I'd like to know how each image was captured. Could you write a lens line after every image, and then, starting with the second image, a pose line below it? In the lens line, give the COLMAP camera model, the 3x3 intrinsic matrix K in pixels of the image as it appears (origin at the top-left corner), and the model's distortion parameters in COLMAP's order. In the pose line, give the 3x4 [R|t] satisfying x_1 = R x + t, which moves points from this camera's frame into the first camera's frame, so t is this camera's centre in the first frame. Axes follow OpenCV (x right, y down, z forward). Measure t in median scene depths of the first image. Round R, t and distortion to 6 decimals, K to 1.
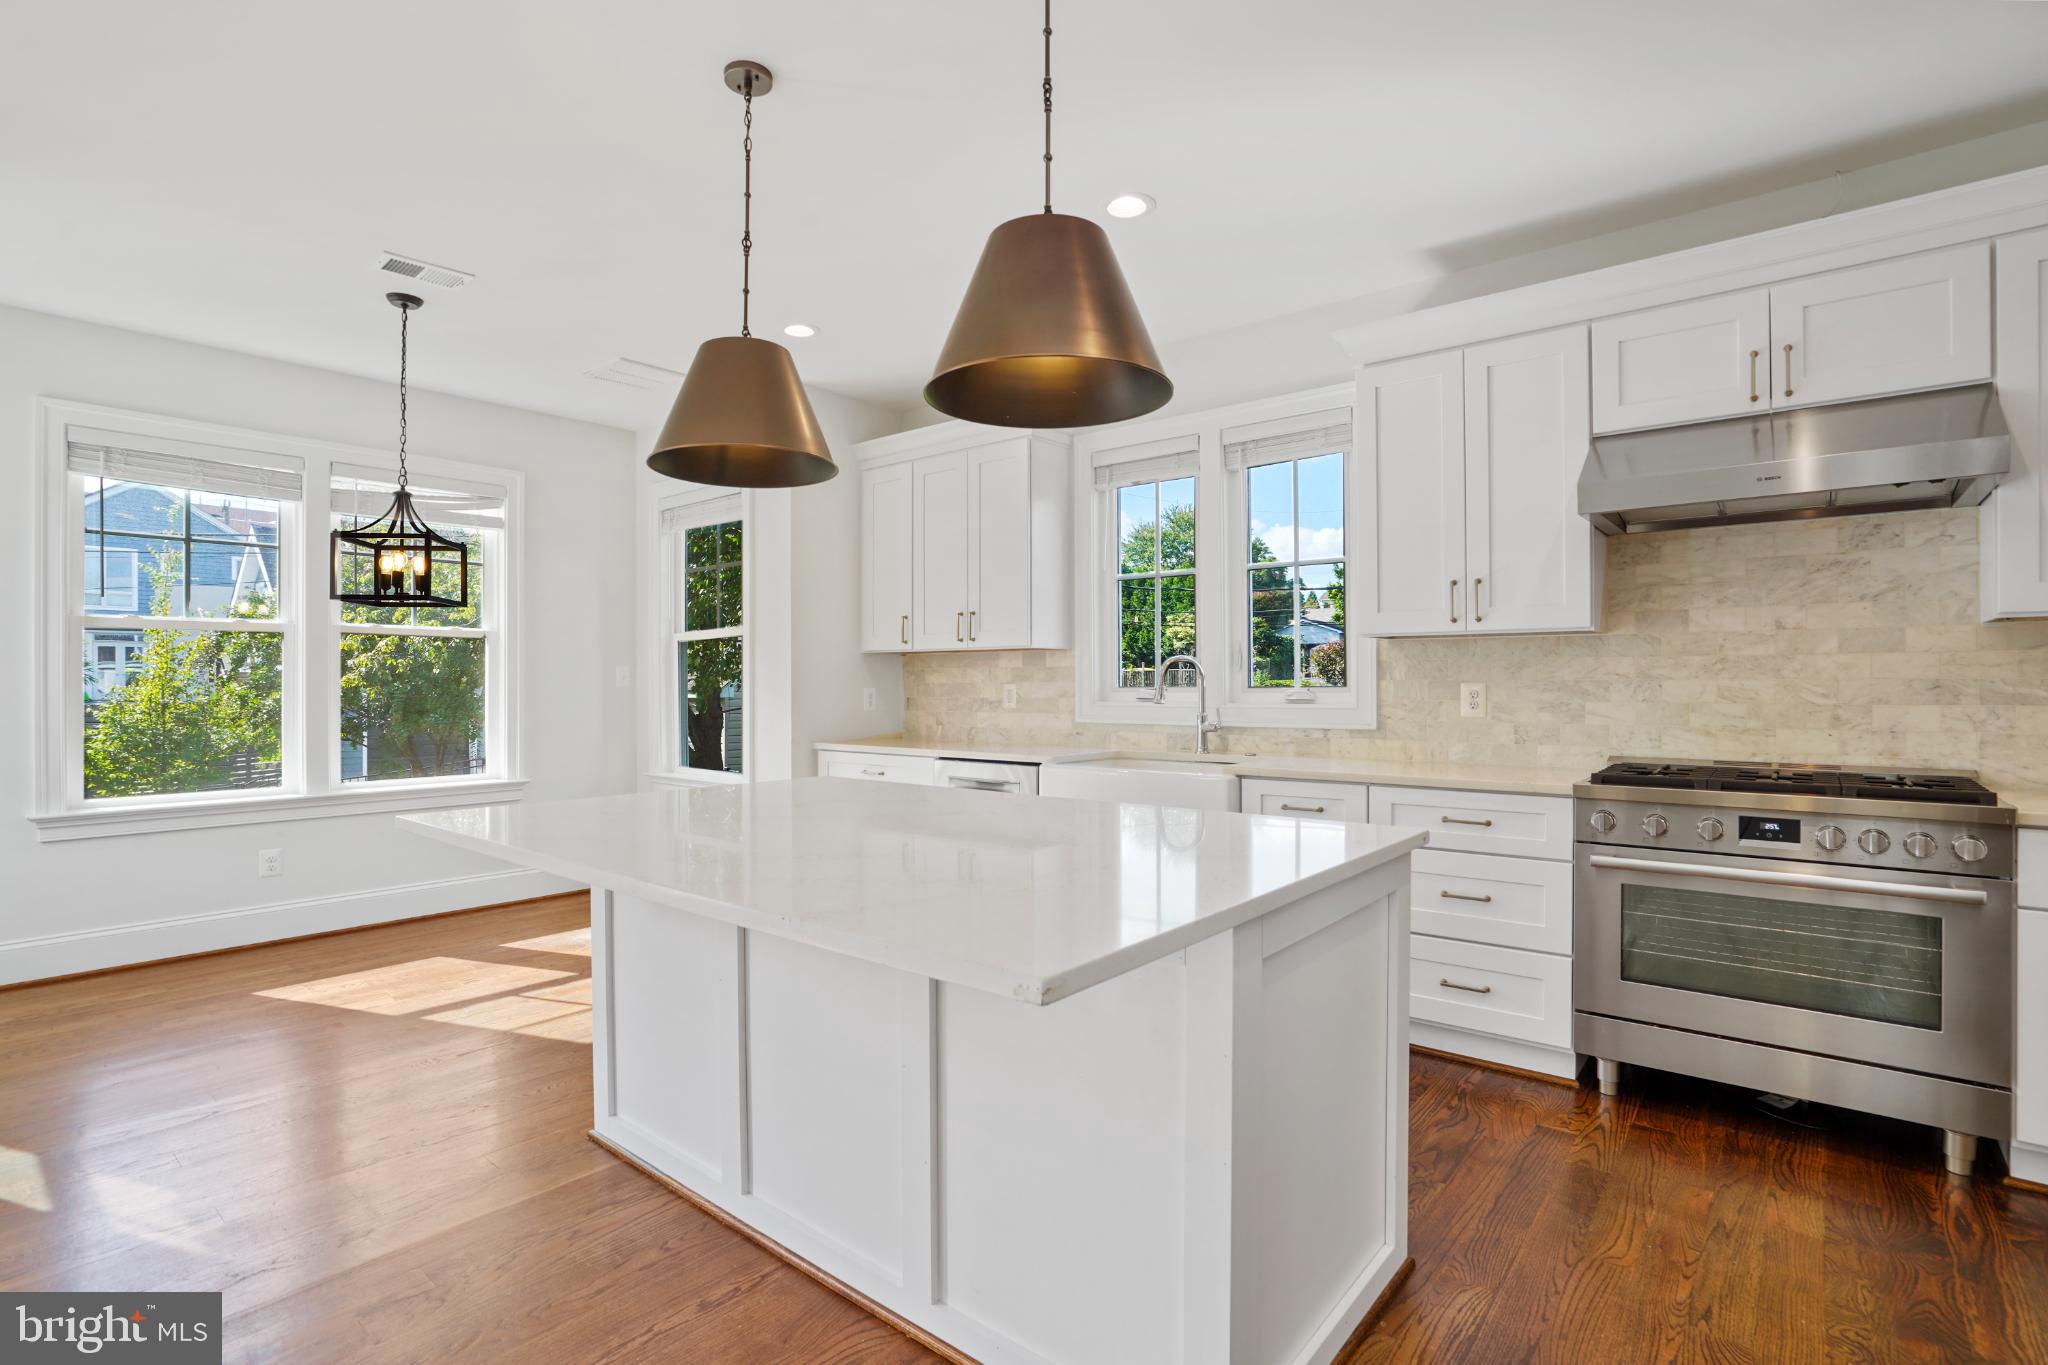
lens RADIAL K [[955.1, 0, 1024.0], [0, 955.1, 682.5], [0, 0, 1]] dist [-0.062225, 0.023124]
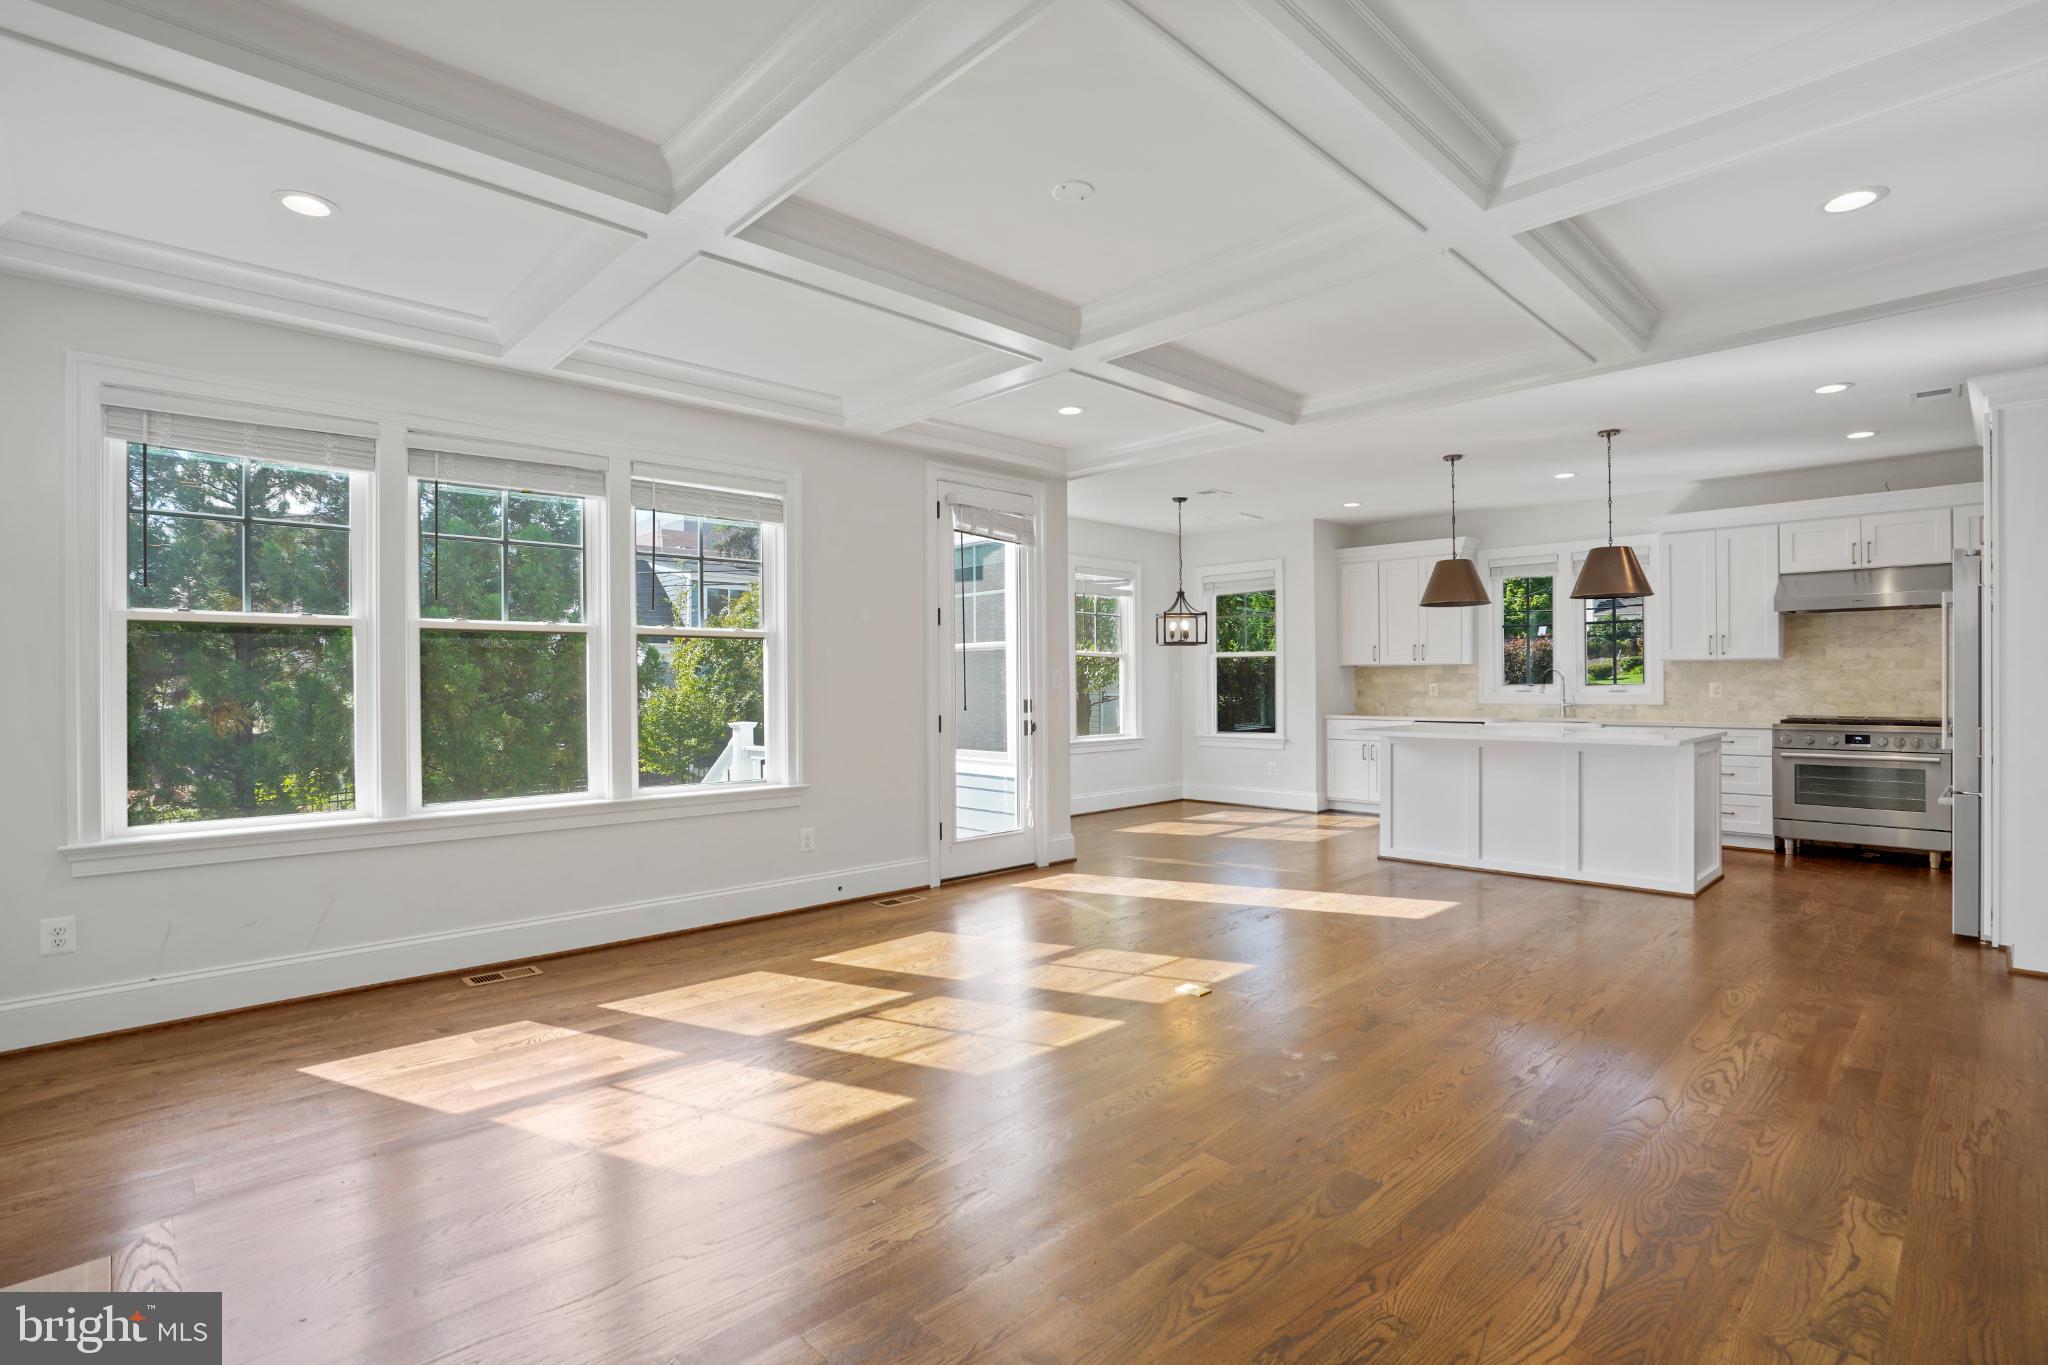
lens RADIAL K [[955.1, 0, 1024.0], [0, 955.1, 682.5], [0, 0, 1]] dist [-0.062225, 0.023124]
pose [[0.993520, -0.002153, -0.113637, -0.939638], [0.002206, 0.999998, 0.000343, -0.002698], [0.113636, -0.000591, 0.993522, -1.410560]]
